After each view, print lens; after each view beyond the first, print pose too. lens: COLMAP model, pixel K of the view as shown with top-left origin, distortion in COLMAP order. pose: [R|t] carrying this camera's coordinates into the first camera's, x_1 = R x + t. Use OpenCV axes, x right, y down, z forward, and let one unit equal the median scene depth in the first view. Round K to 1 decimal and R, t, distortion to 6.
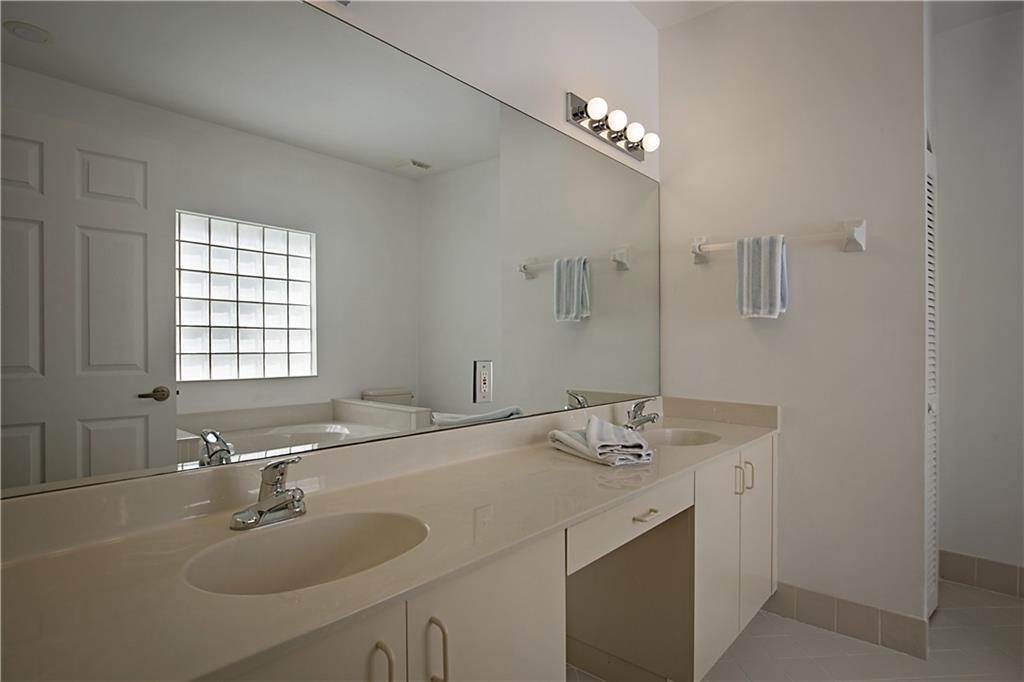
lens RADIAL K [[542.0, 0, 512.0], [0, 542.0, 341.0], [0, 0, 1]] dist [-0.018529, 0.002025]
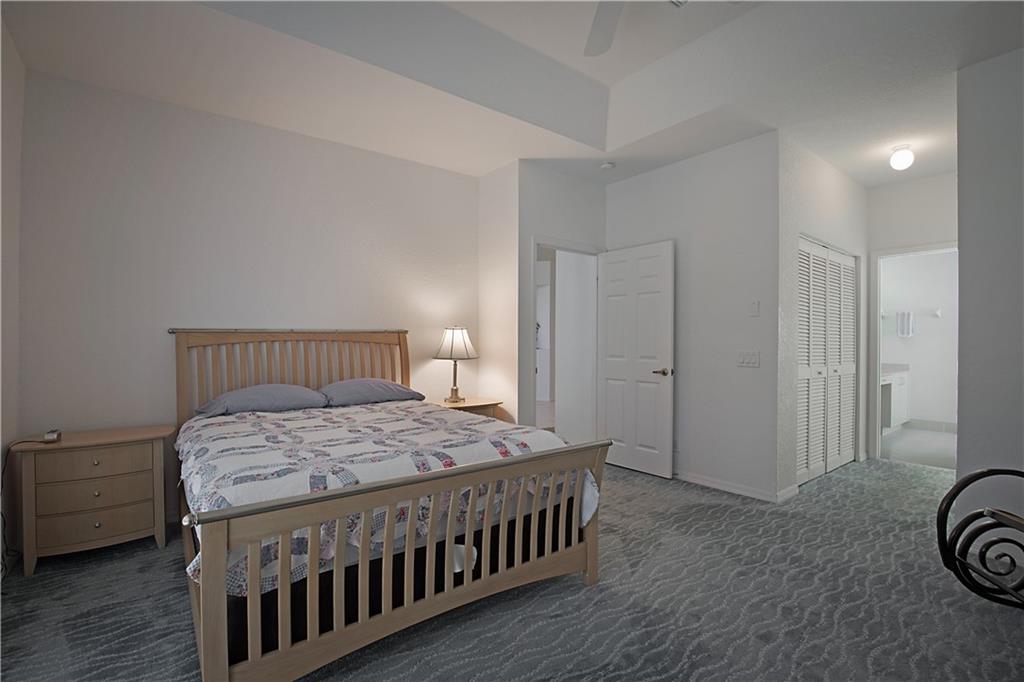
lens RADIAL K [[474.9, 0, 512.0], [0, 474.9, 341.0], [0, 0, 1]] dist [-0.025102, 0.000245]
pose [[0.980539, 0.011552, -0.195984, -0.479200], [-0.010798, 0.999930, 0.004917, -0.002272], [0.196027, -0.002705, 0.980595, -0.814840]]
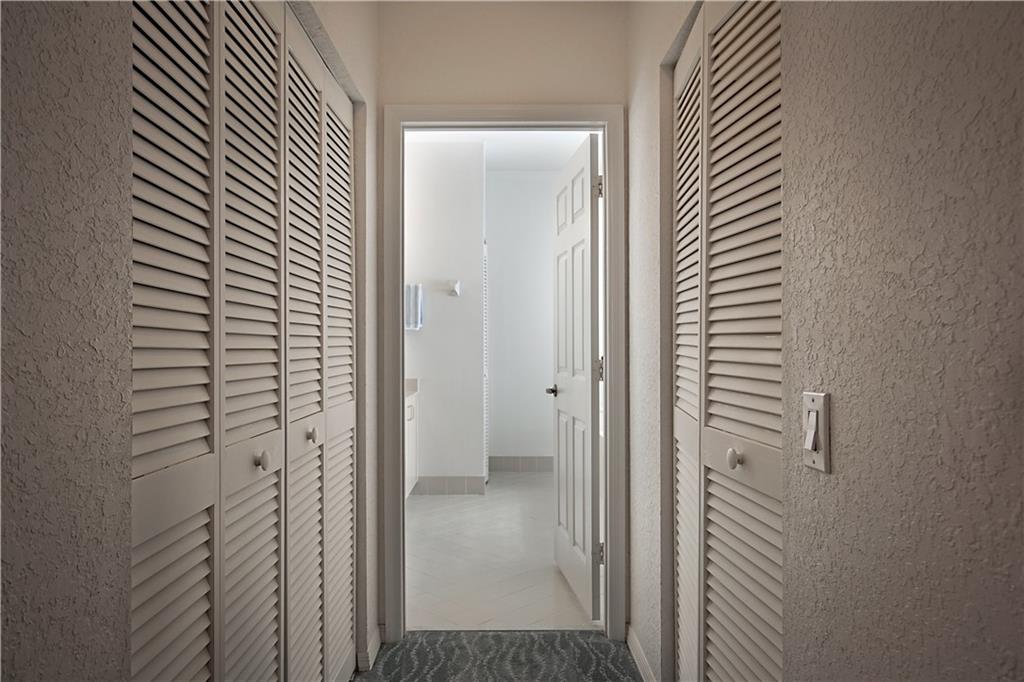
lens RADIAL K [[685.7, 0, 512.0], [0, 685.7, 341.0], [0, 0, 1]] dist [-0.001743, -0.000287]
pose [[0.754906, 0.002549, 0.655828, -0.282584], [-0.003205, 0.999995, -0.000198, -0.001939], [-0.655825, -0.001952, 0.754911, -0.342216]]
